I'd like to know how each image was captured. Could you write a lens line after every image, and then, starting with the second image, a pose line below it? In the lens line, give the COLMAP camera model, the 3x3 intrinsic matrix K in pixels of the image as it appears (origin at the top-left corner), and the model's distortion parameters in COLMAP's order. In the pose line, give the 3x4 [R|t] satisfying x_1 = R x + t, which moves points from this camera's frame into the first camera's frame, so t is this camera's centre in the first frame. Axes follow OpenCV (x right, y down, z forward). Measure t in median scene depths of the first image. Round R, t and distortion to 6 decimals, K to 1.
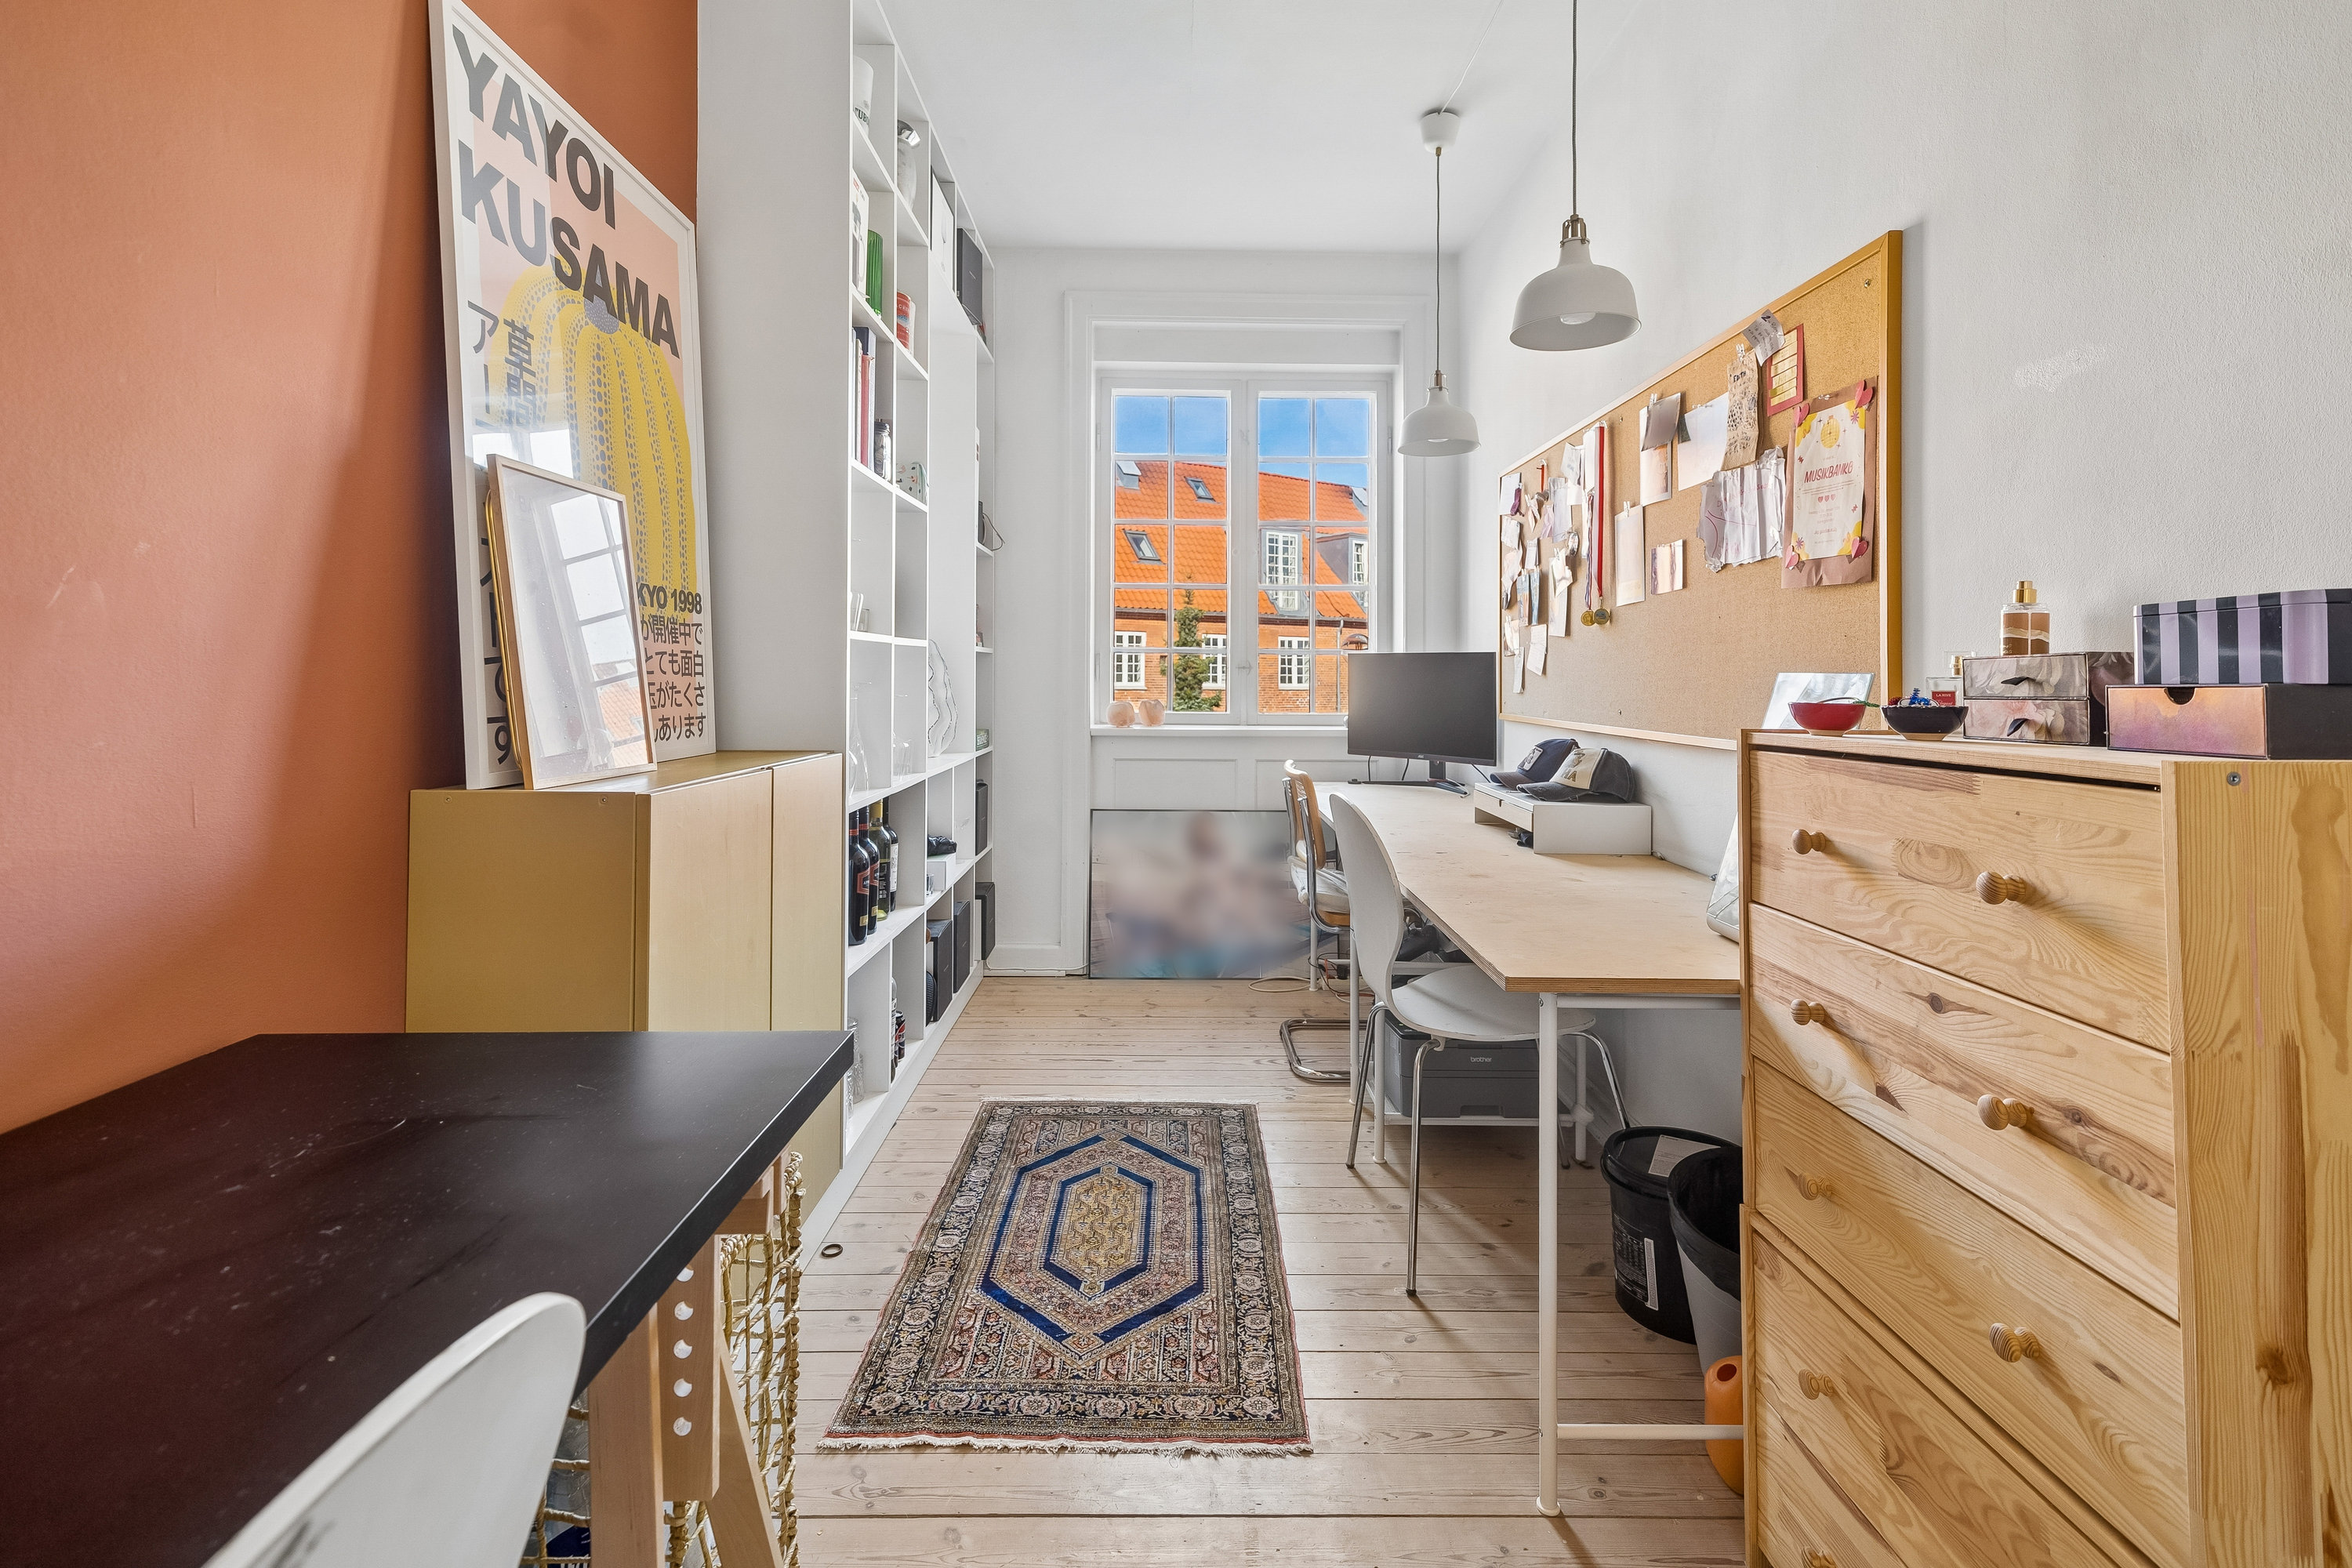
lens RADIAL K [[1010.4, 0, 1184.5], [0, 1010.4, 778.4], [0, 0, 1]] dist [-0.000229, -0.000013]
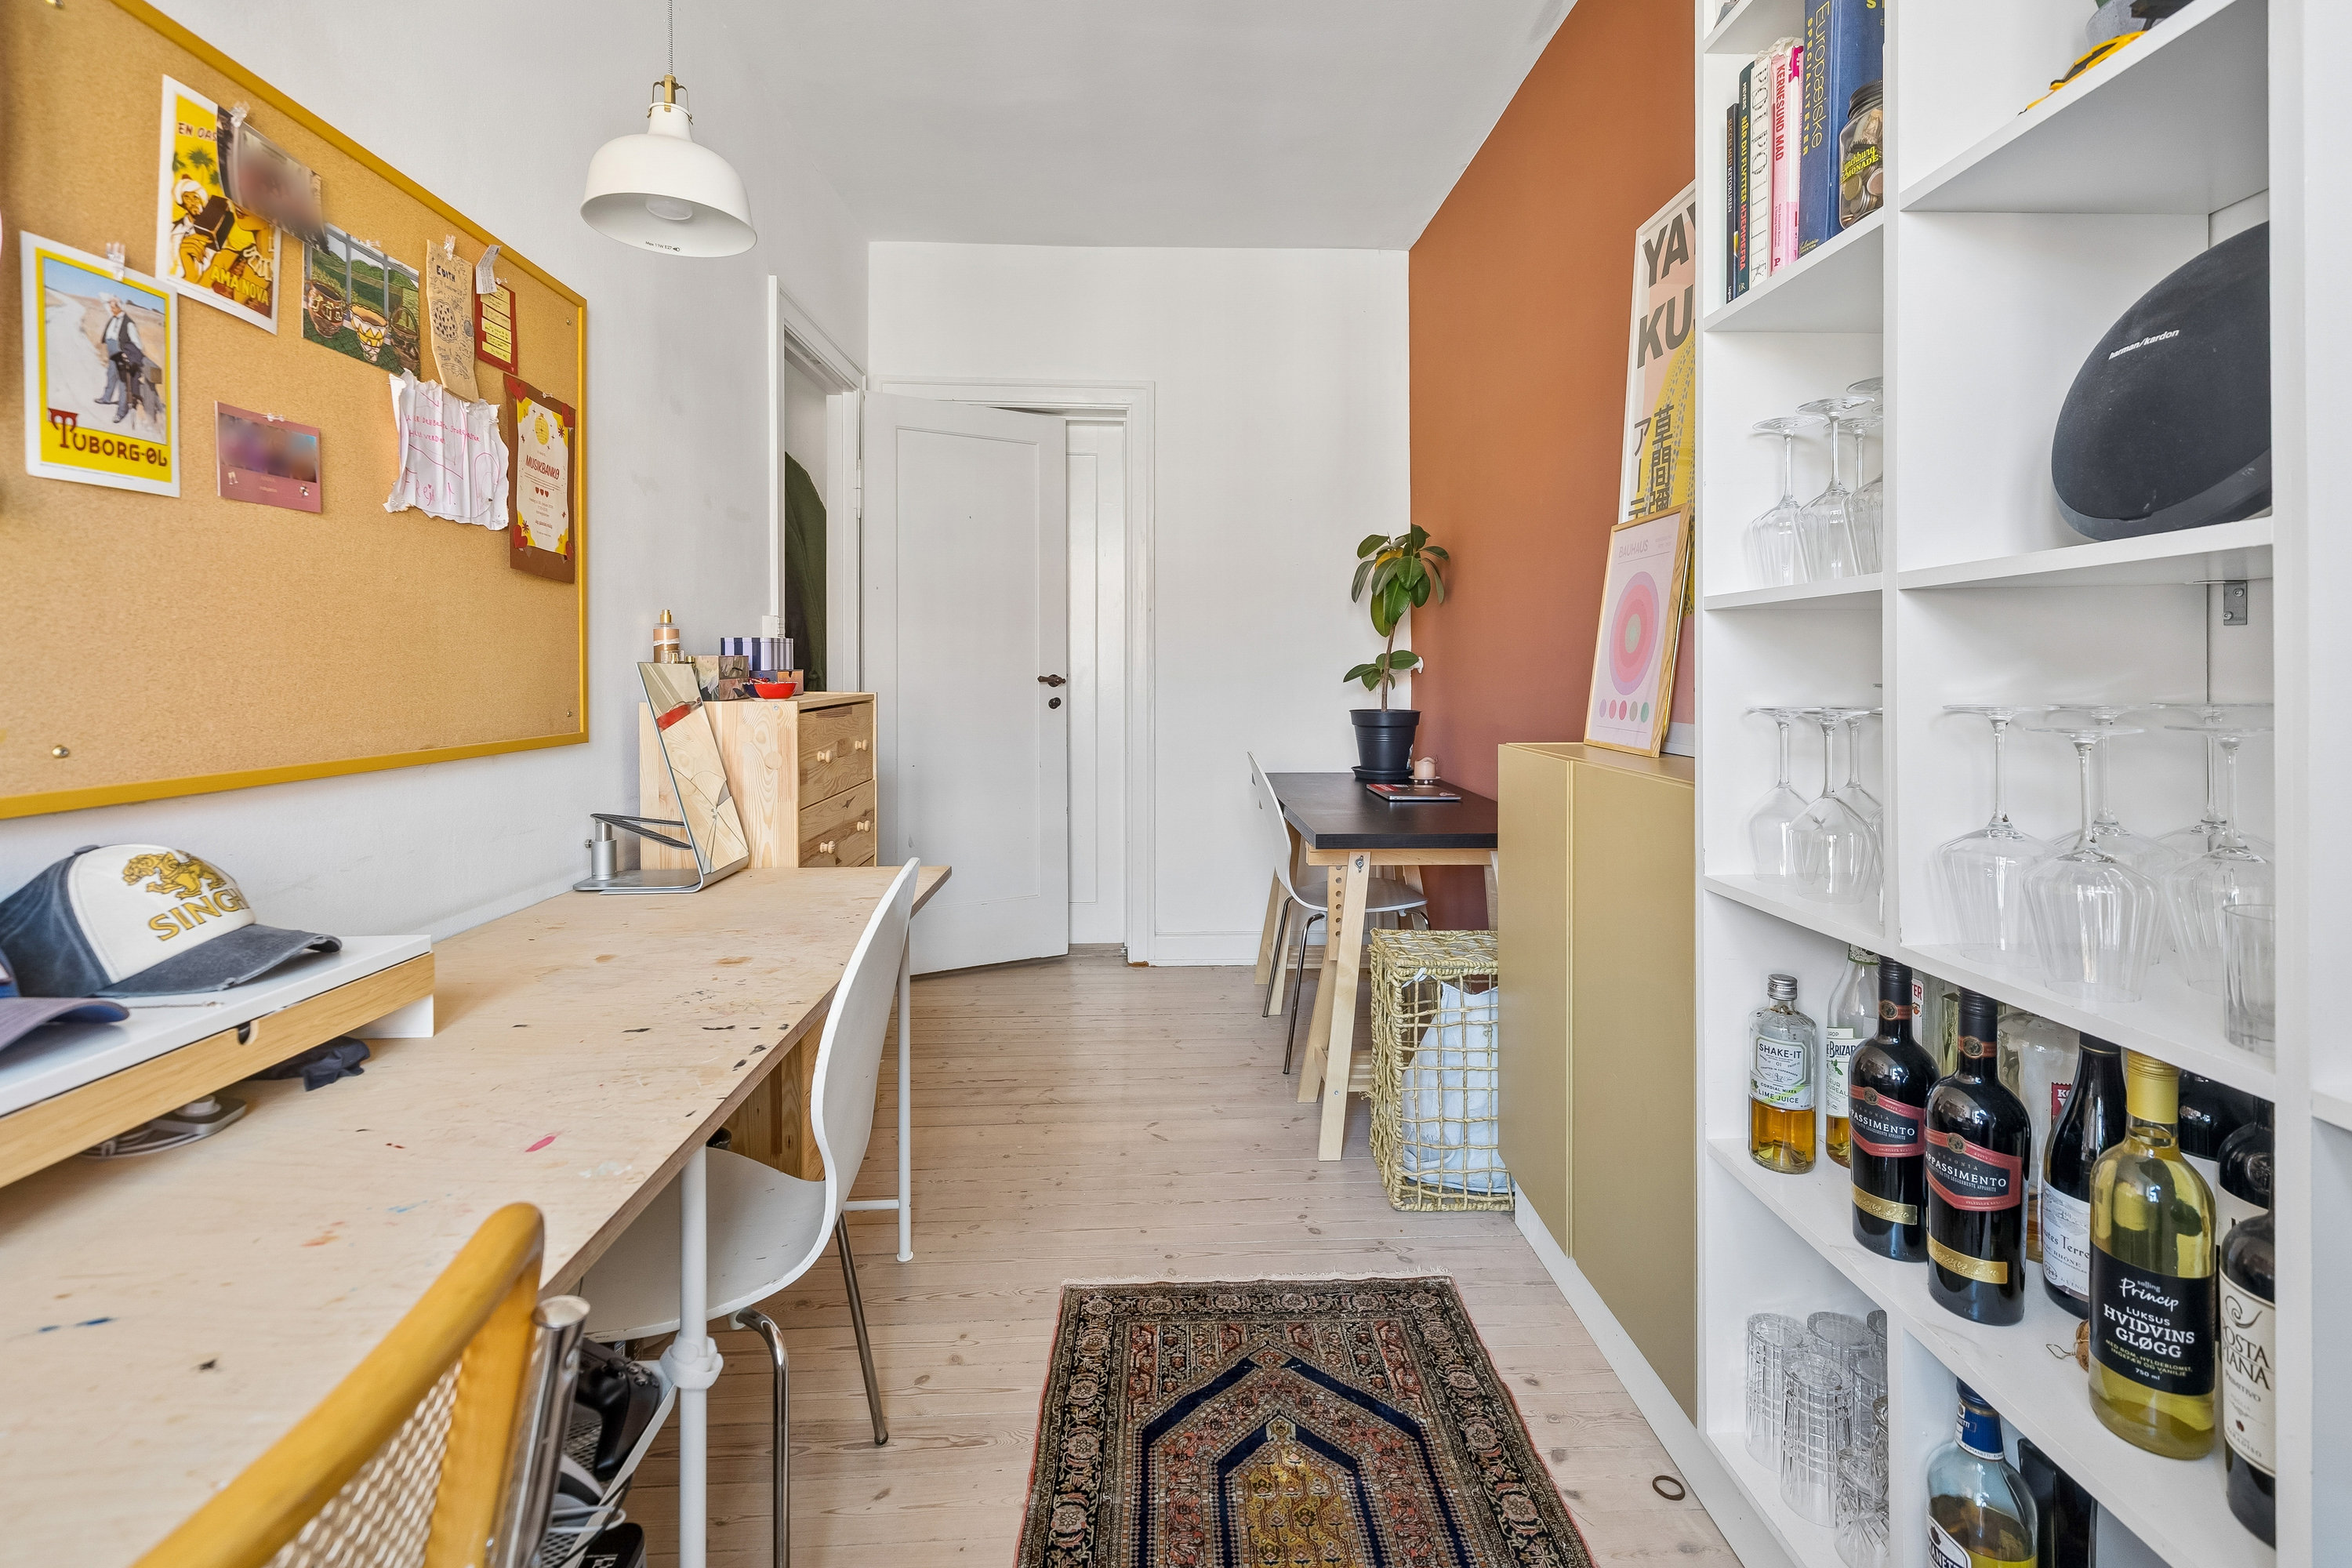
lens RADIAL K [[1010.4, 0, 1179.3], [0, 1010.4, 773.6], [0, 0, 1]] dist [-0.000229, -0.000013]
pose [[-0.999760, -0.001984, -0.021834, 0.007923], [-0.006284, 0.980042, 0.198692, -0.173456], [0.021004, 0.198781, -0.979819, 1.756636]]
